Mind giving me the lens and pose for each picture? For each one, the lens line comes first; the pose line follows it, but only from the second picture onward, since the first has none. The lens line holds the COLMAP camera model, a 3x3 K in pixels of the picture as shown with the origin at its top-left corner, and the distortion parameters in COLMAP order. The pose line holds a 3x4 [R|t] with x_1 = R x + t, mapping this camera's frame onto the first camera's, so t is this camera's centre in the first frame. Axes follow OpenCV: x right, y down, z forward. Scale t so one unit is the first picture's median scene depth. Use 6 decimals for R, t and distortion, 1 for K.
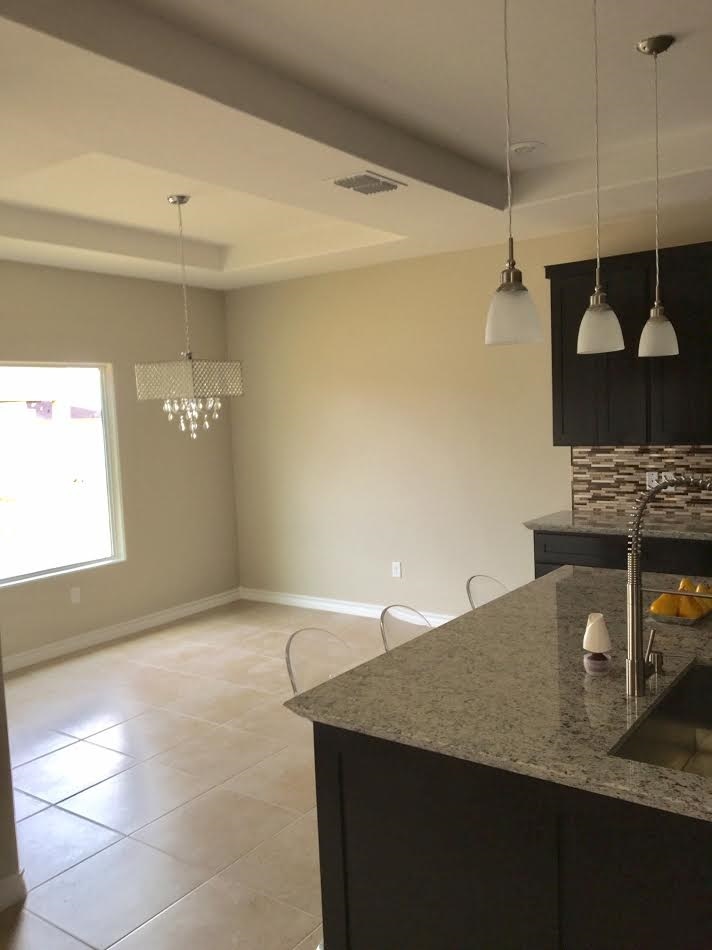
lens RADIAL K [[798.5, 0, 356.0], [0, 798.5, 475.0], [0, 0, 1]] dist [0.106021, -0.163554]
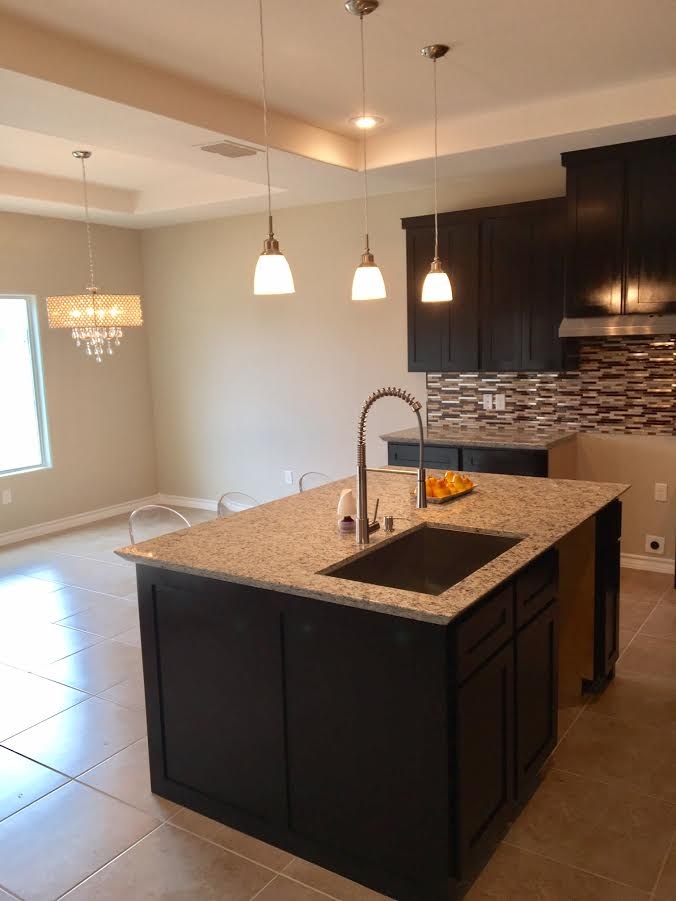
lens RADIAL K [[757.3, 0, 338.0], [0, 757.3, 450.5], [0, 0, 1]] dist [0.106021, -0.163554]
pose [[0.999266, 0.004790, 0.038003, 0.100469], [-0.007244, 0.997878, 0.064704, 0.008441], [-0.037612, -0.064932, 0.997181, -0.132162]]
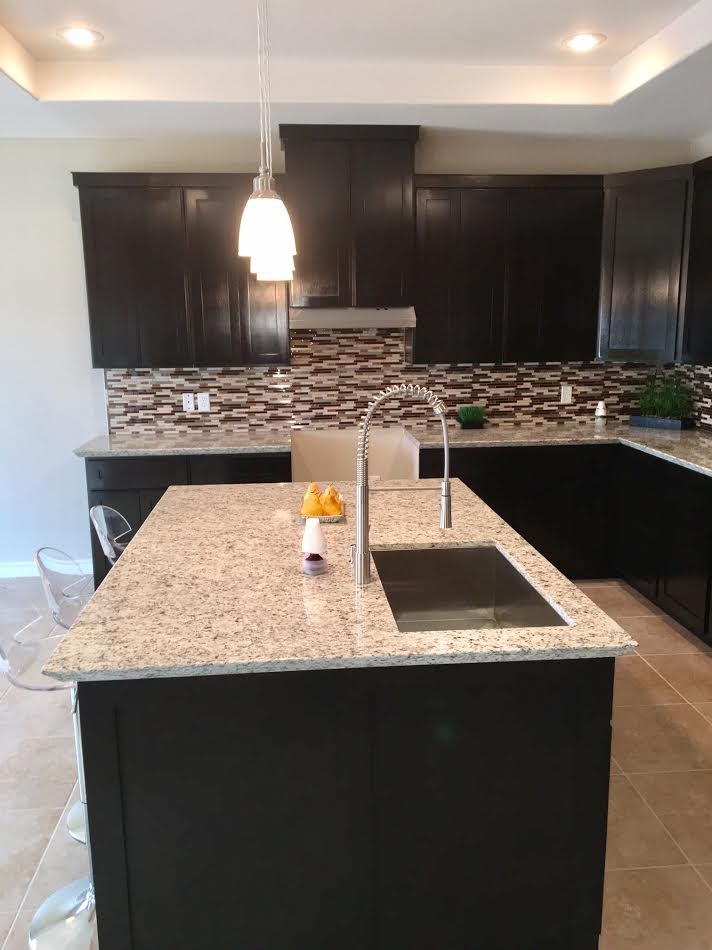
lens RADIAL K [[798.5, 0, 356.0], [0, 798.5, 475.0], [0, 0, 1]] dist [0.106021, -0.163554]
pose [[0.758692, -0.091936, 0.644929, -0.147798], [0.034341, 0.994259, 0.101335, 0.003541], [-0.650543, -0.054735, 0.757494, 0.068249]]
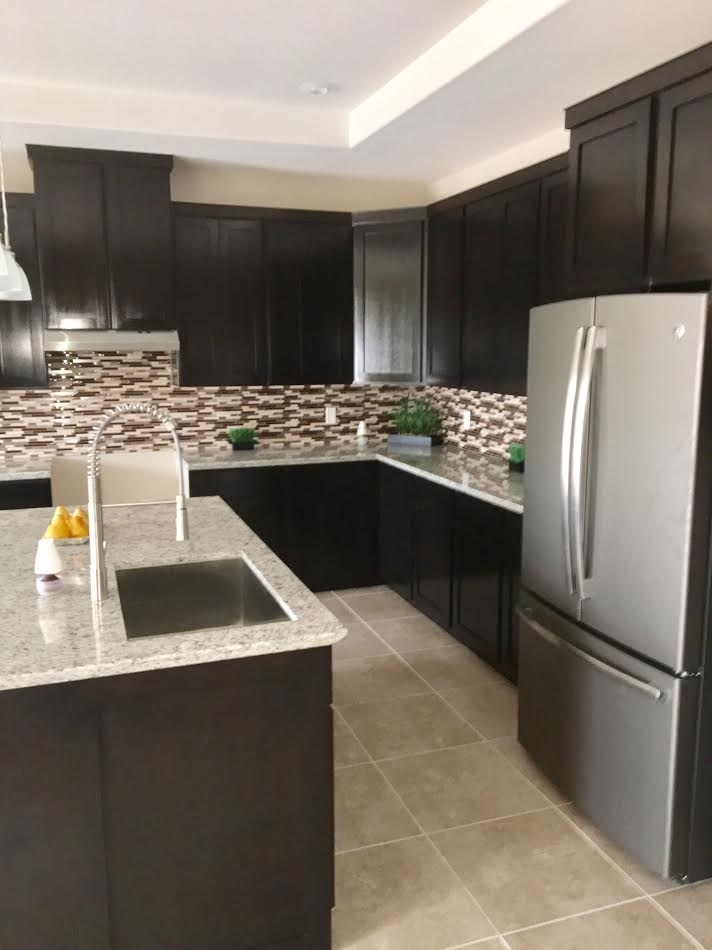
lens RADIAL K [[798.5, 0, 356.0], [0, 798.5, 475.0], [0, 0, 1]] dist [0.106021, -0.163554]
pose [[0.573705, -0.094169, 0.813631, -0.142147], [0.049999, 0.995543, 0.079968, 0.010208], [-0.817535, -0.005198, 0.575856, 0.022315]]
